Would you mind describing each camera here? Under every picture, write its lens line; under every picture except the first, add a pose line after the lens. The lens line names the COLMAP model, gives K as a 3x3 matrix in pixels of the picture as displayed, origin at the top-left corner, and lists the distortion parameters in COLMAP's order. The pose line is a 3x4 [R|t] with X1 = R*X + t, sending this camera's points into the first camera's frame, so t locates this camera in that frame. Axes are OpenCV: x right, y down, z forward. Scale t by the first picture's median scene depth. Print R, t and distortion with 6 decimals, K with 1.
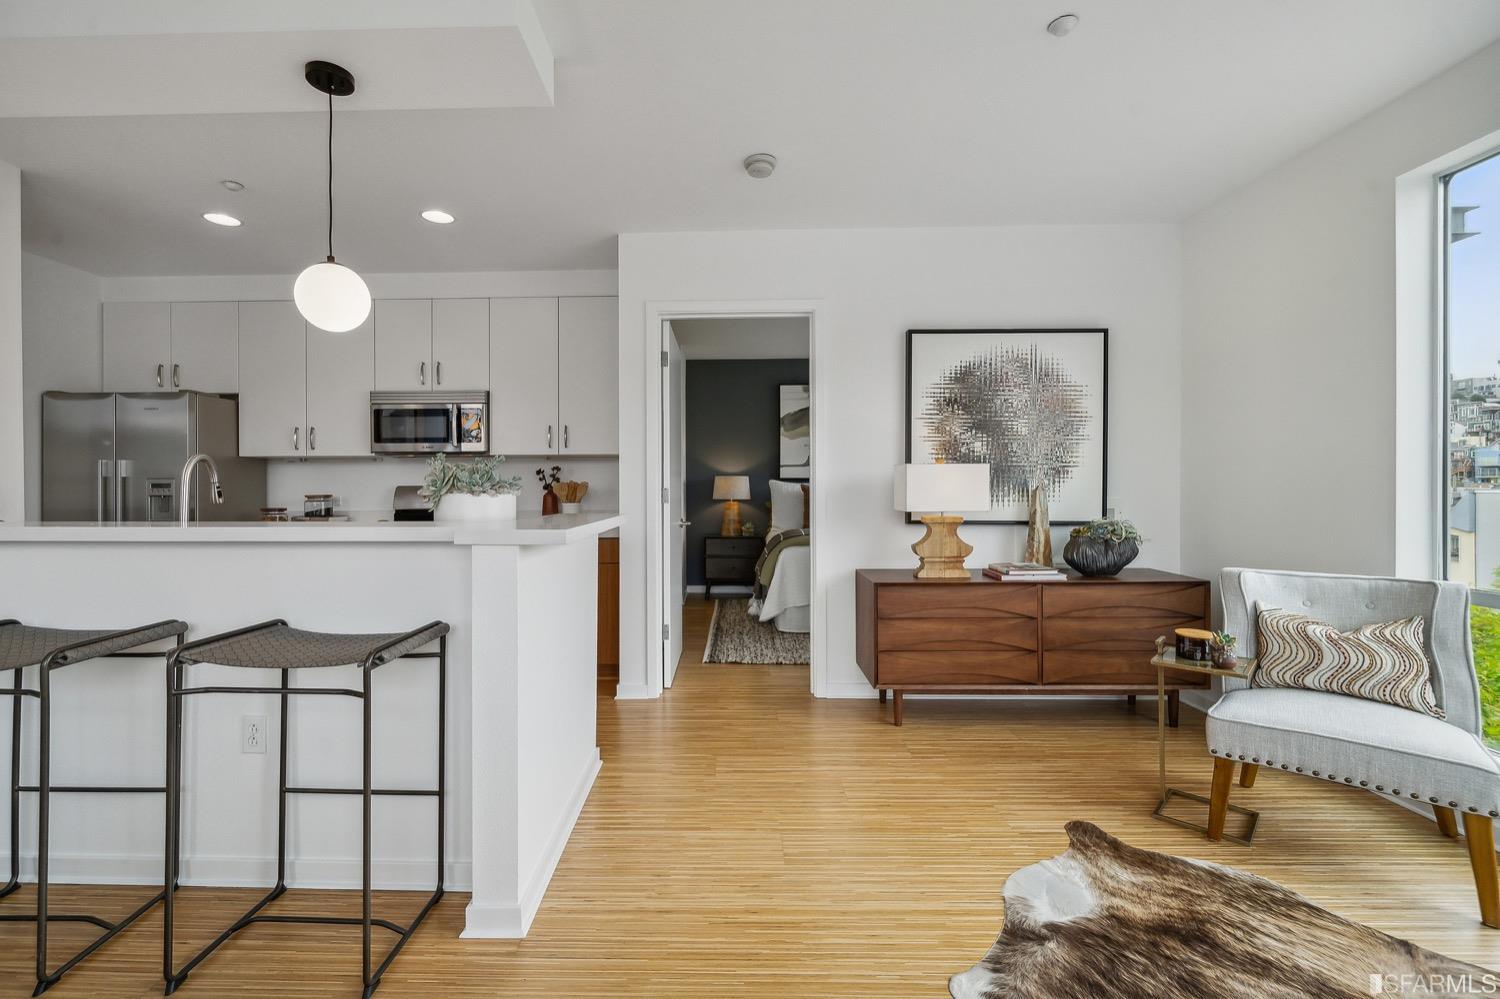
lens RADIAL K [[634.1, 0, 683.4], [0, 634.1, 490.1], [0, 0, 1]] dist [0.000397, 0.000353]
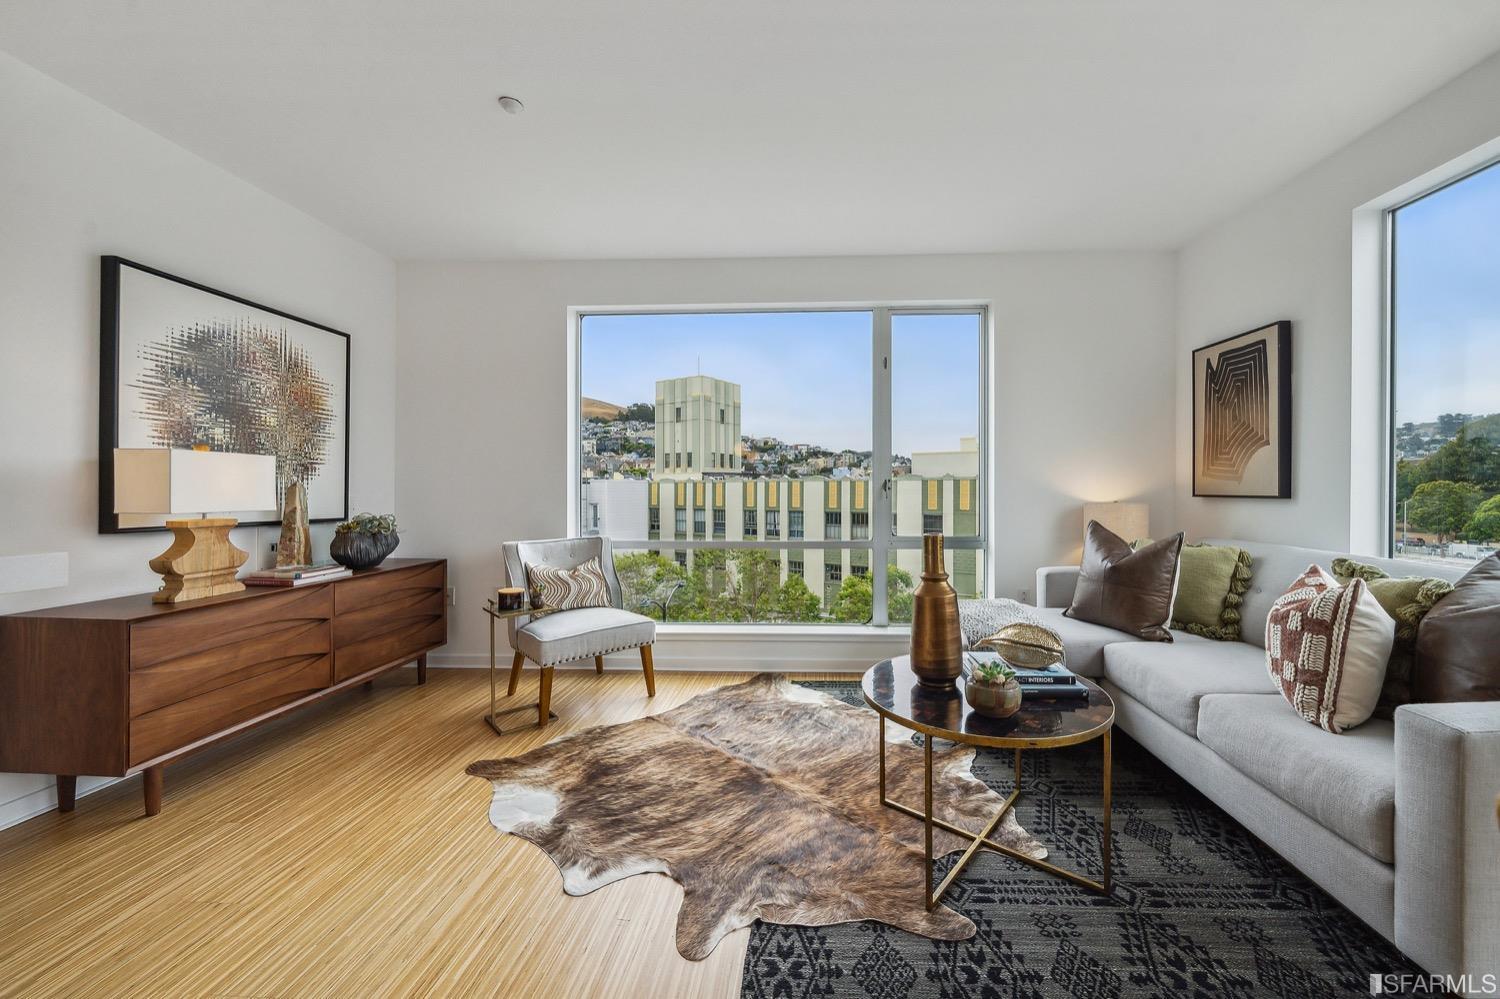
lens RADIAL K [[579.4, 0, 809.3], [0, 579.4, 491.1], [0, 0, 1]] dist [-0.002935, -0.000496]
pose [[-0.027013, 0.004941, 0.999623, -0.340611], [0.005963, 0.999971, -0.004781, 0.015764], [-0.999617, 0.005832, -0.027042, 0.287641]]
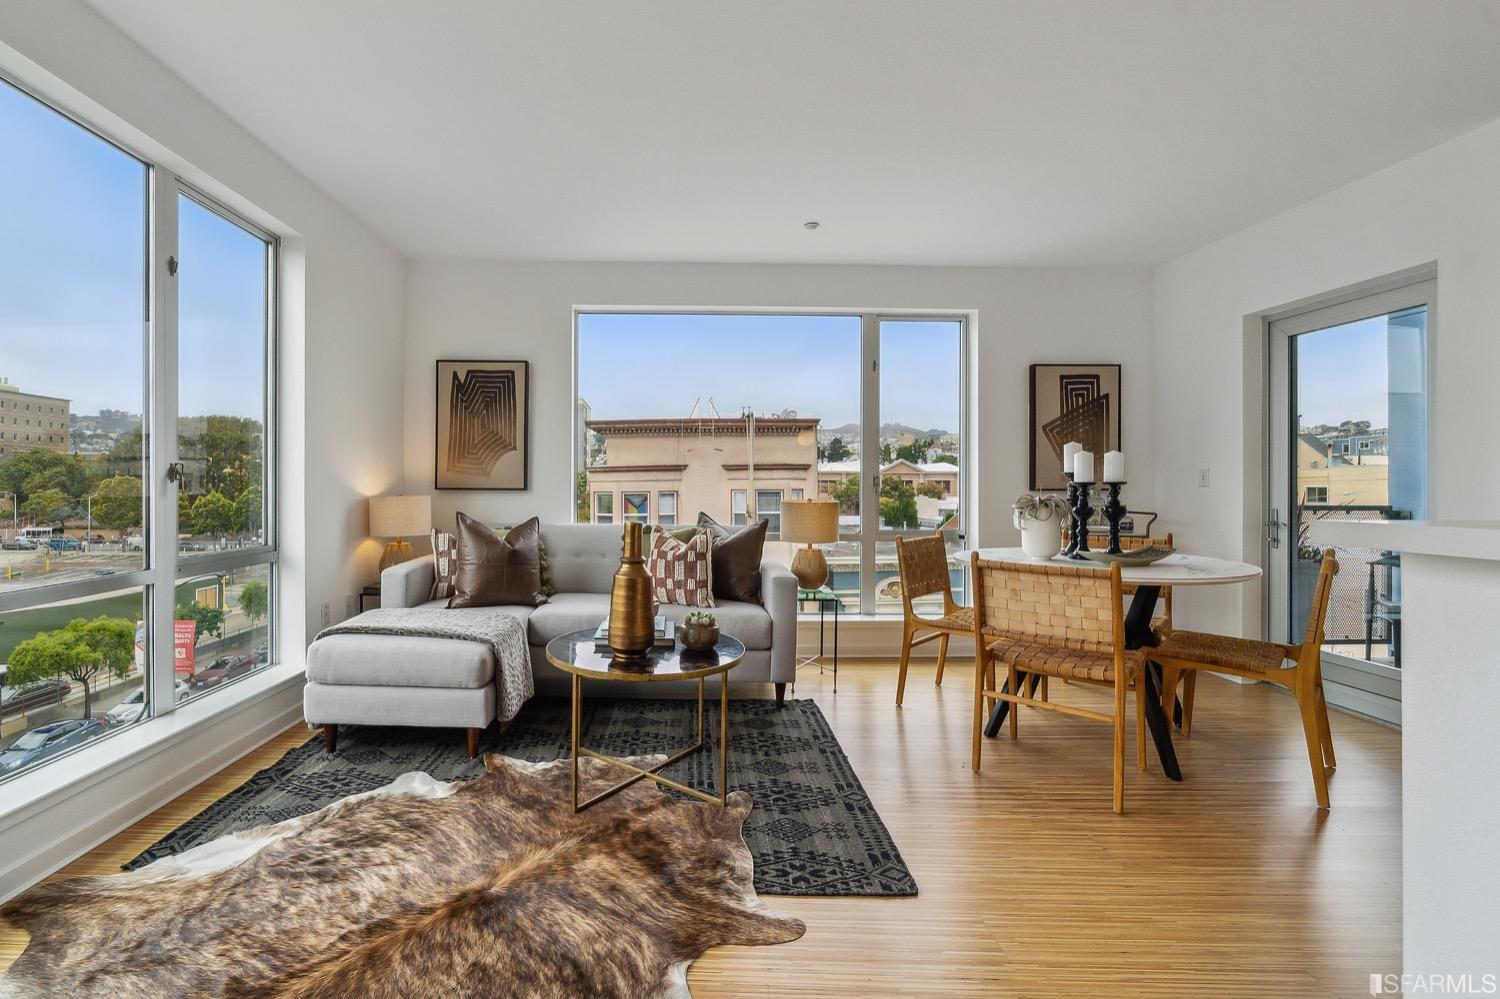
lens RADIAL K [[652.0, 0, 677.9], [0, 652.0, 486.6], [0, 0, 1]] dist [-0.005492, -0.000132]
pose [[-0.998495, 0.003638, -0.054715, 0.266488], [0.003395, 0.999984, 0.004538, 0.014694], [0.054731, 0.004345, -0.998492, 0.914538]]
